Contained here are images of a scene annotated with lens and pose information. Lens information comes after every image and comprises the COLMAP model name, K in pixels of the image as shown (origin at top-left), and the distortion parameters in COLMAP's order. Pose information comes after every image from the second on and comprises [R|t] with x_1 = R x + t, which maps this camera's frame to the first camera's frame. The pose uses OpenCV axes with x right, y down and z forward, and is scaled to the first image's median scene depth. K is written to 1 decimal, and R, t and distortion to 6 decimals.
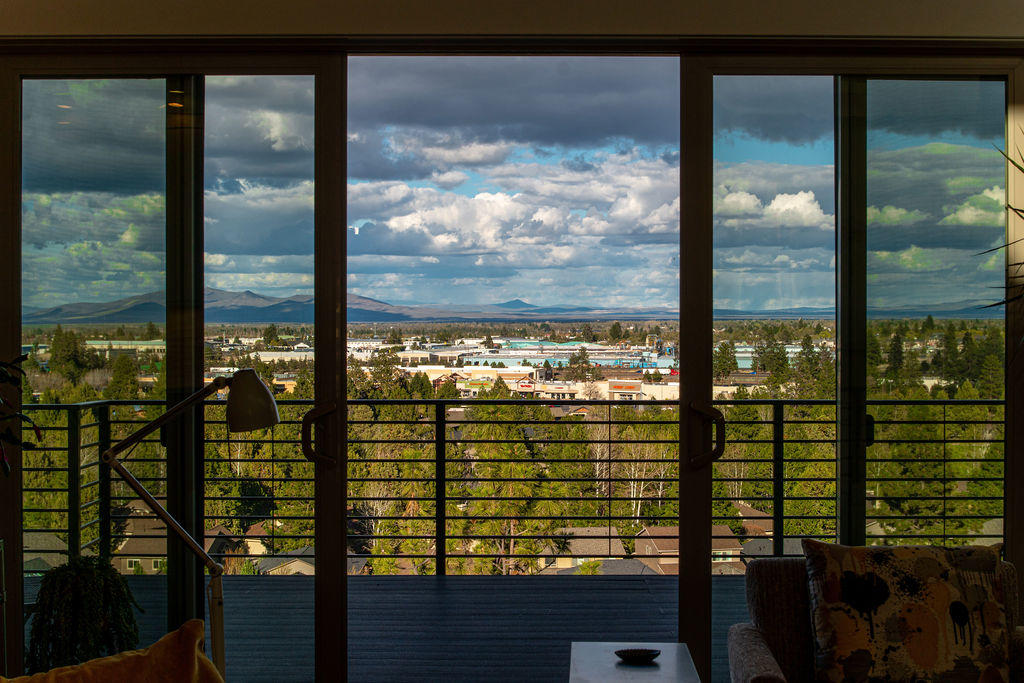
lens RADIAL K [[1679.8, 0, 512.0], [0, 1679.8, 341.5], [0, 0, 1]] dist [-0.046147, -0.170563]
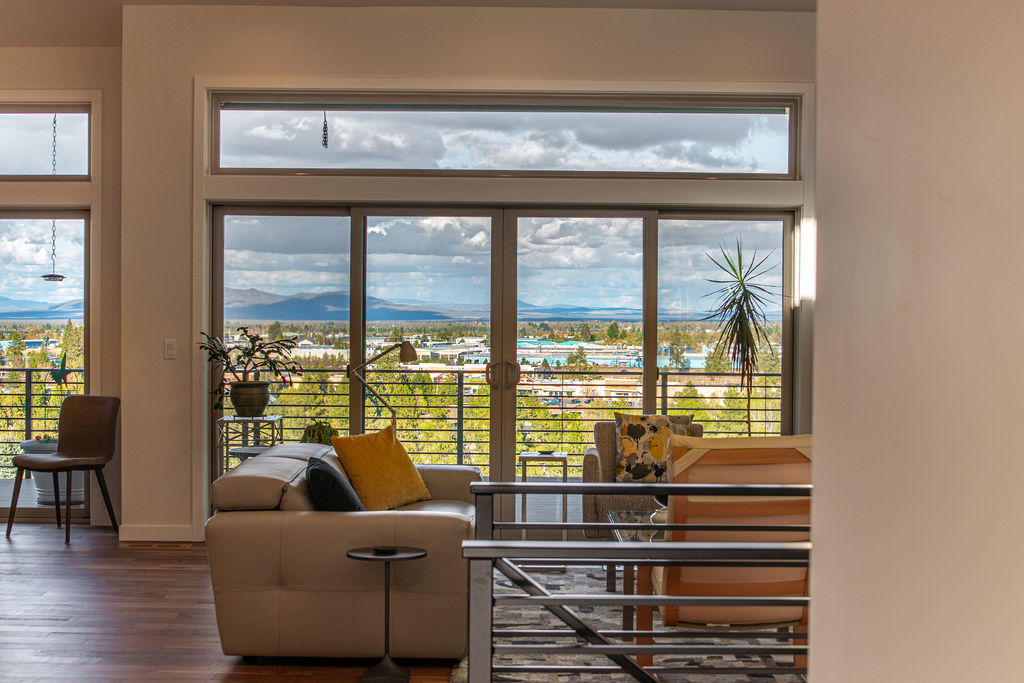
lens RADIAL K [[1679.8, 0, 512.0], [0, 1679.8, 341.5], [0, 0, 1]] dist [-0.046147, -0.170563]
pose [[0.999961, 0.008861, 0.000006, 0.003747], [-0.008861, 0.999961, 0.000433, 0.002403], [-0.000002, -0.000433, 1.000000, -0.310443]]
